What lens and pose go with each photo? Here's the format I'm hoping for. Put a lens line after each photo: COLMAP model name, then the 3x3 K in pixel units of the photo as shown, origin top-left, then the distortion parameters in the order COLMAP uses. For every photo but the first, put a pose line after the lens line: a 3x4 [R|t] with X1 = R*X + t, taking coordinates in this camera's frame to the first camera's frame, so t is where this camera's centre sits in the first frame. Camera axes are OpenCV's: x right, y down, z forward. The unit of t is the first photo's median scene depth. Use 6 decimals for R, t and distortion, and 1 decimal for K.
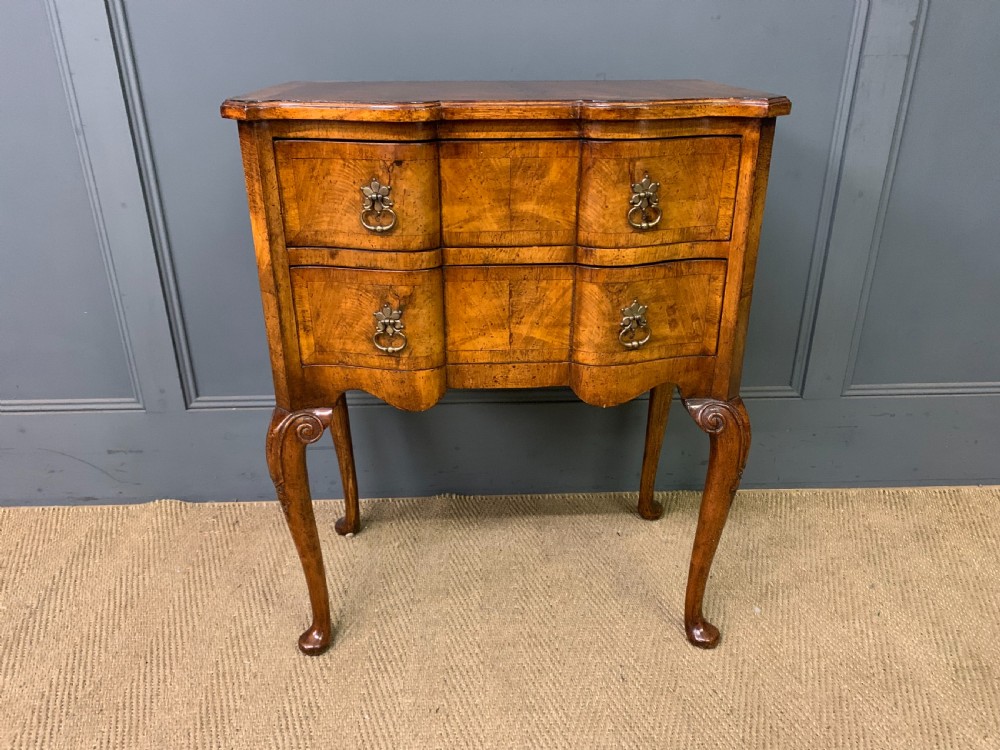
lens RADIAL K [[742.5, 0, 498.8], [0, 742.5, 385.8], [0, 0, 1]] dist [0.009743, 0.000286]
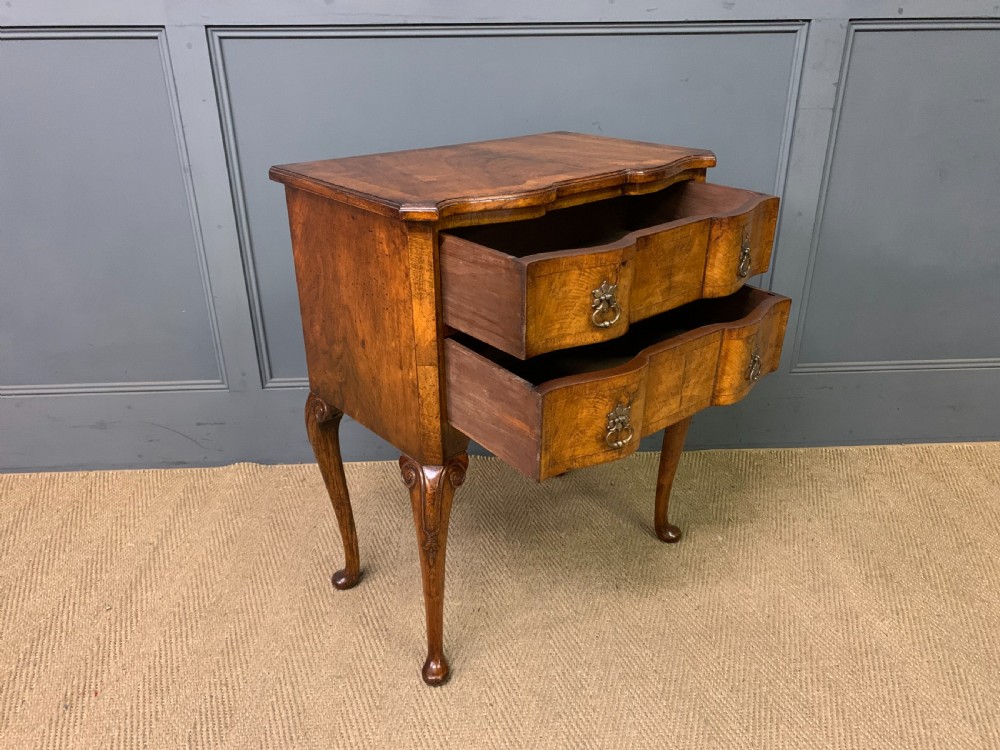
lens RADIAL K [[736.2, 0, 500.0], [0, 736.2, 375.0], [0, 0, 1]] dist [0.006547, -0.001531]
pose [[0.999839, -0.009514, 0.015211, -0.057442], [0.009399, 0.999927, 0.007621, 0.004314], [-0.015283, -0.007477, 0.999855, -0.300895]]
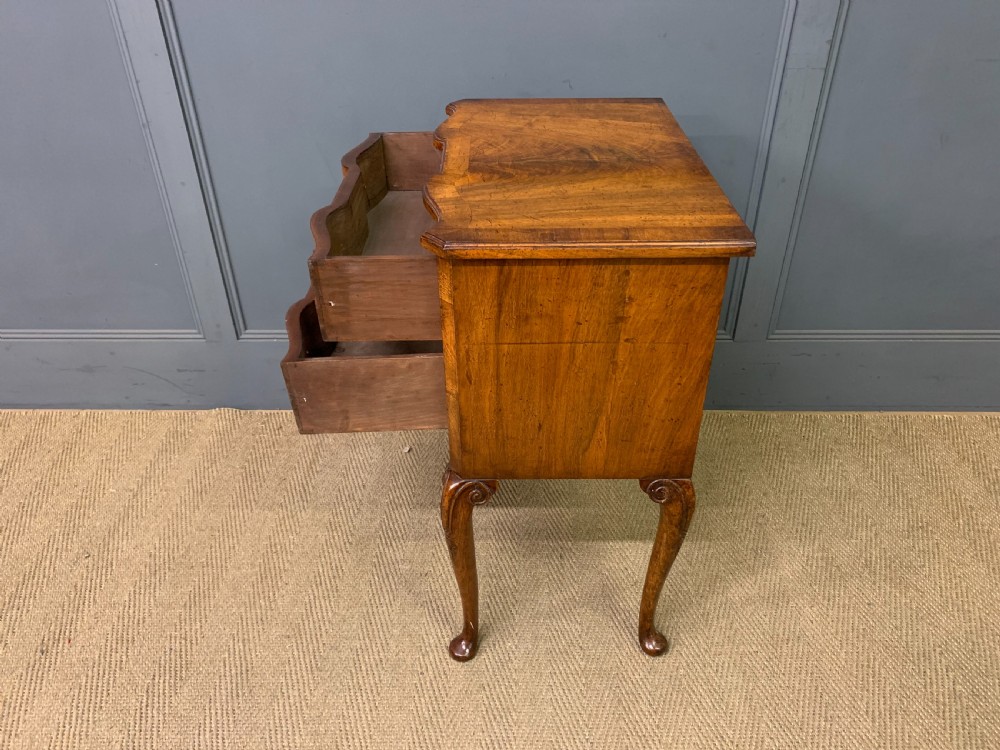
lens RADIAL K [[736.2, 0, 500.0], [0, 736.2, 375.0], [0, 0, 1]] dist [0.006547, -0.001531]
pose [[0.998942, 0.023384, -0.039593, 0.098081], [-0.016512, 0.986030, 0.165750, -0.161982], [0.042916, -0.164921, 0.985373, -0.289465]]
